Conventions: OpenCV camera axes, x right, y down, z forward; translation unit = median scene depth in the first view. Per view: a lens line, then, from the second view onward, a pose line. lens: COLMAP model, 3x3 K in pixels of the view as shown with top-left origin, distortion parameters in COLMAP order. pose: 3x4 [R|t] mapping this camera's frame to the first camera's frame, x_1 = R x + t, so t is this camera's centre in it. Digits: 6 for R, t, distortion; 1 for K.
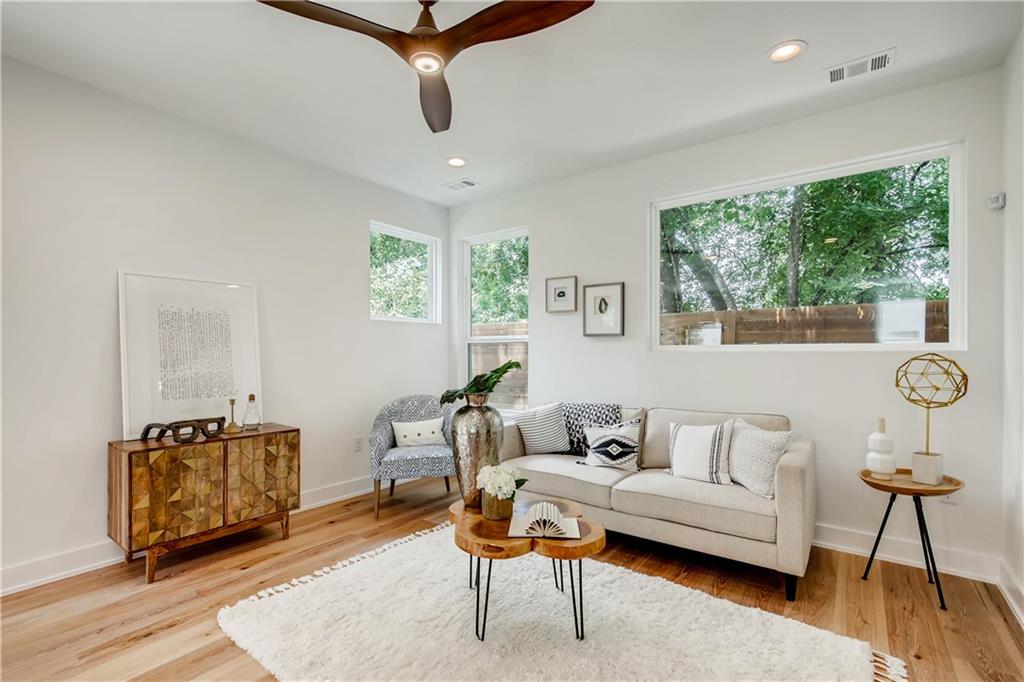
lens RADIAL K [[463.7, 0, 508.0], [0, 463.7, 351.8], [0, 0, 1]] dist [-0.002316, 0.002370]
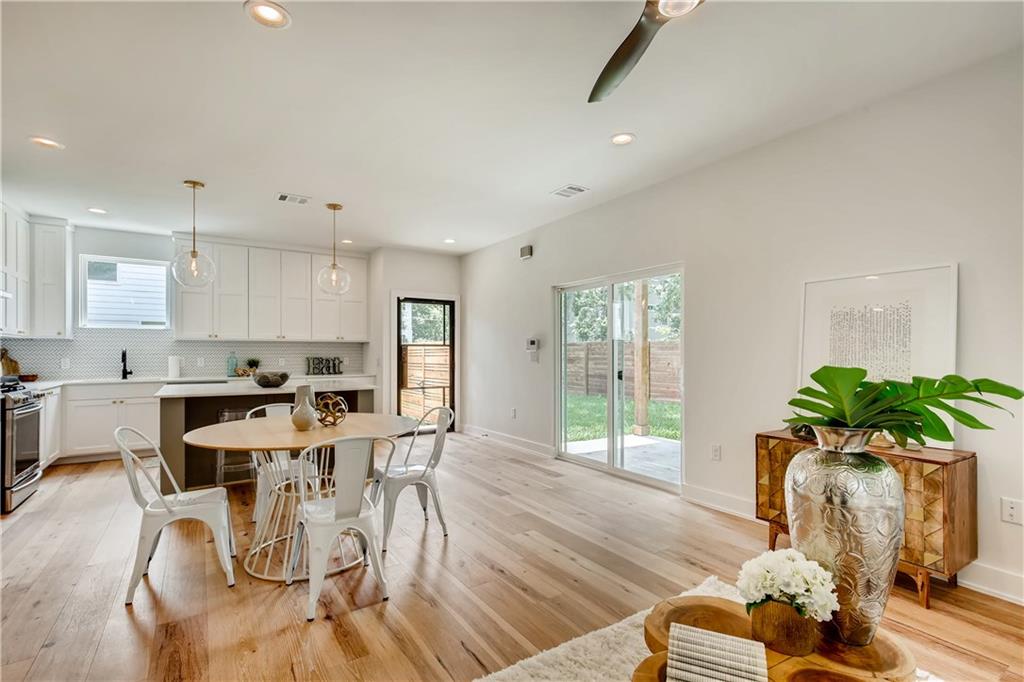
lens RADIAL K [[463.7, 0, 501.4], [0, 463.7, 352.9], [0, 0, 1]] dist [-0.002316, 0.002370]
pose [[-0.348049, -0.000871, -0.937476, 0.451731], [0.001336, 0.999998, -0.001425, 0.001372], [0.937475, -0.001748, -0.348047, 0.635698]]
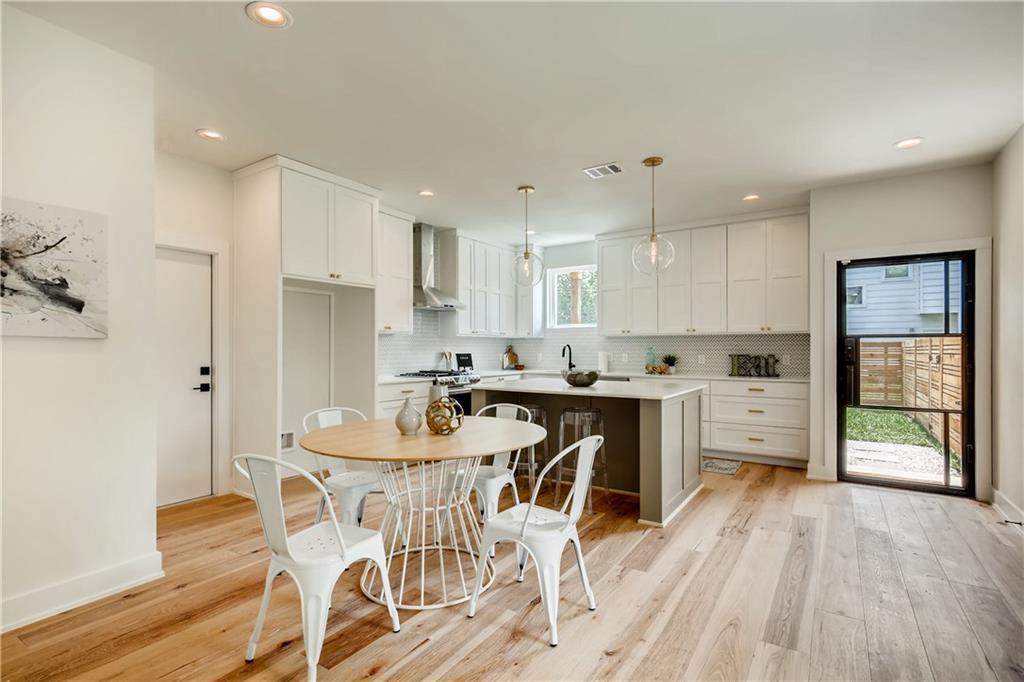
lens RADIAL K [[487.3, 0, 514.1], [0, 487.3, 347.9], [0, 0, 1]] dist [0.000954, 0.004221]
pose [[-0.998206, -0.000792, -0.059875, -0.400152], [-0.000604, 0.999995, -0.003159, 0.000242], [0.059877, -0.003117, -0.998201, 0.833370]]
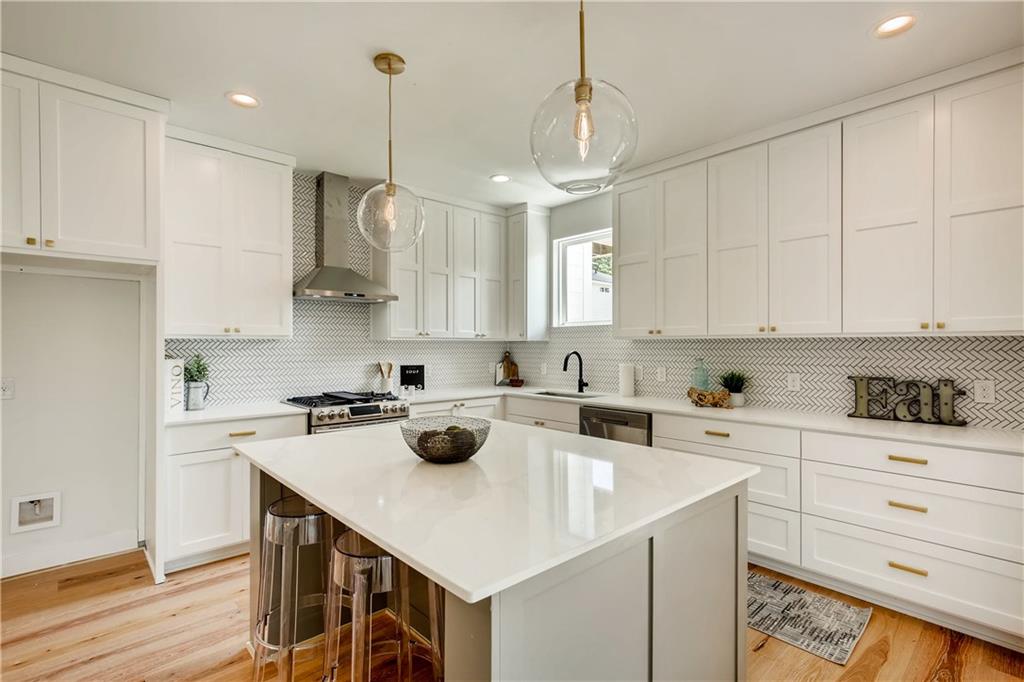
lens RADIAL K [[487.3, 0, 511.1], [0, 487.3, 345.0], [0, 0, 1]] dist [0.000954, 0.004221]
pose [[-0.982964, -0.000733, 0.183797, -0.880244], [-0.000998, 0.999999, -0.001352, -0.041985], [-0.183795, -0.001513, -0.982963, 0.048008]]
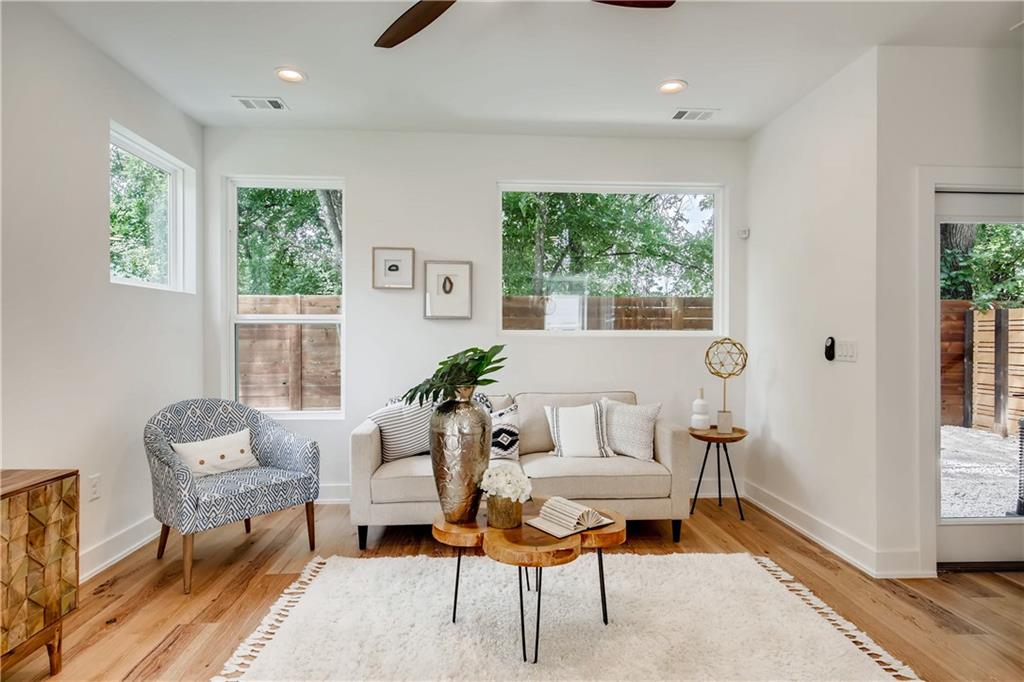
lens RADIAL K [[534.8, 0, 505.6], [0, 534.8, 340.1], [0, 0, 1]] dist [0.002492, -0.001206]
pose [[0.763631, -0.000586, 0.645652, -0.489157], [-0.003901, 0.999977, 0.005523, 0.001460], [-0.645641, -0.006736, 0.763612, 0.168927]]
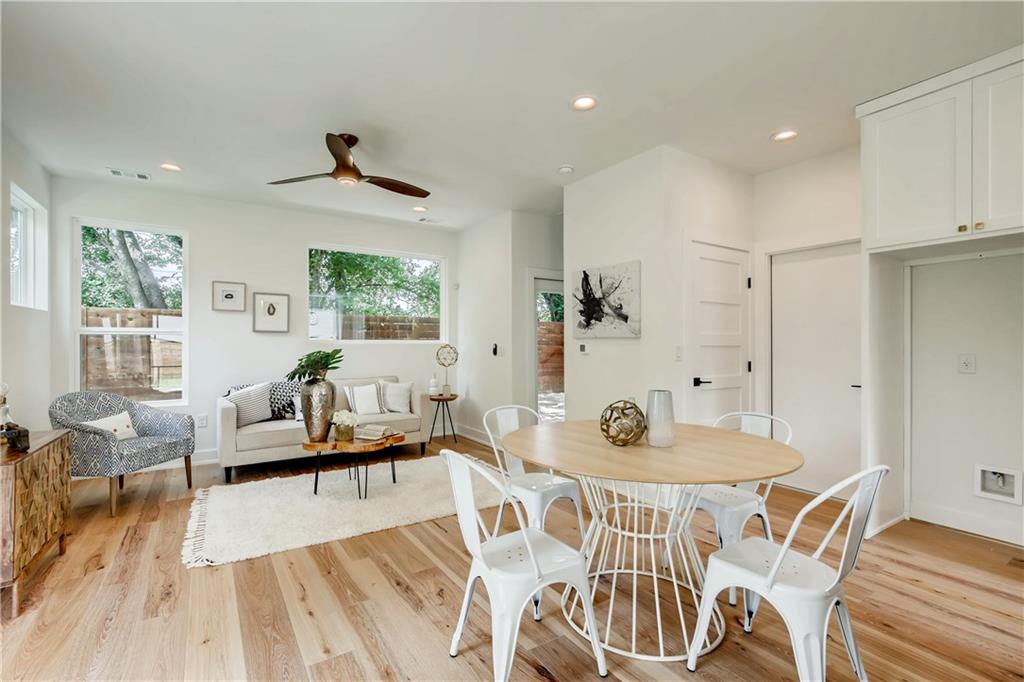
lens RADIAL K [[463.7, 0, 504.4], [0, 463.7, 341.3], [0, 0, 1]] dist [-0.002316, 0.002370]
pose [[0.343246, 0.006485, 0.939223, -1.046885], [0.000052, 0.999976, -0.006924, 0.001172], [-0.939246, 0.002425, 0.343237, -0.108788]]
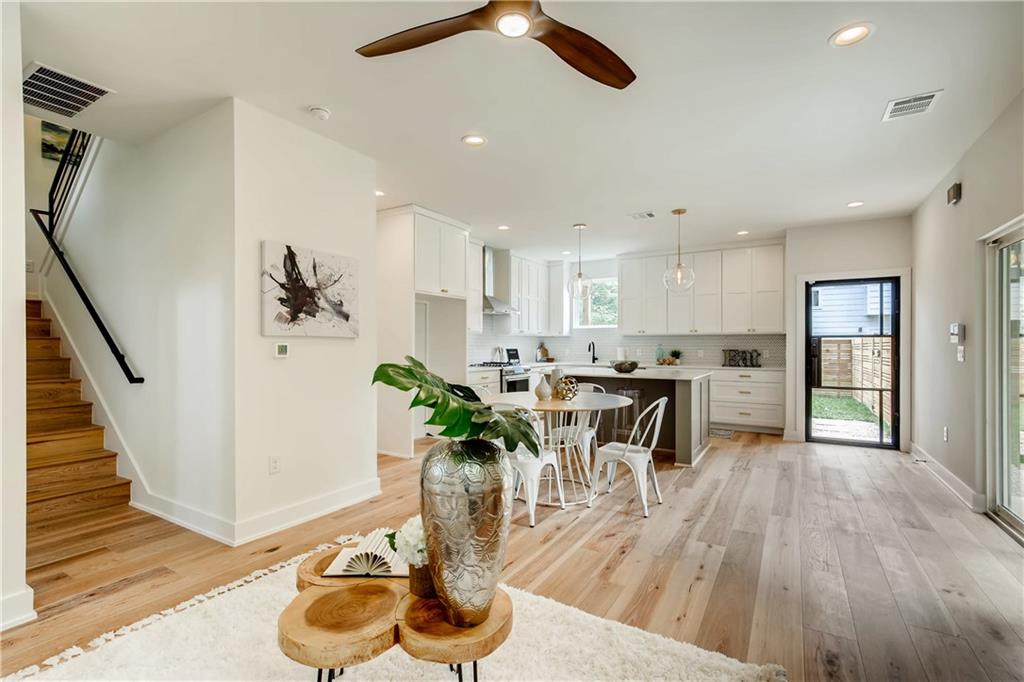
lens RADIAL K [[463.7, 0, 514.6], [0, 463.7, 344.1], [0, 0, 1]] dist [-0.002316, 0.002370]
pose [[-0.994882, -0.002795, -0.101002, -0.056159], [-0.002430, 0.999990, -0.003729, 0.001988], [0.101012, -0.003465, -0.994879, 1.224063]]
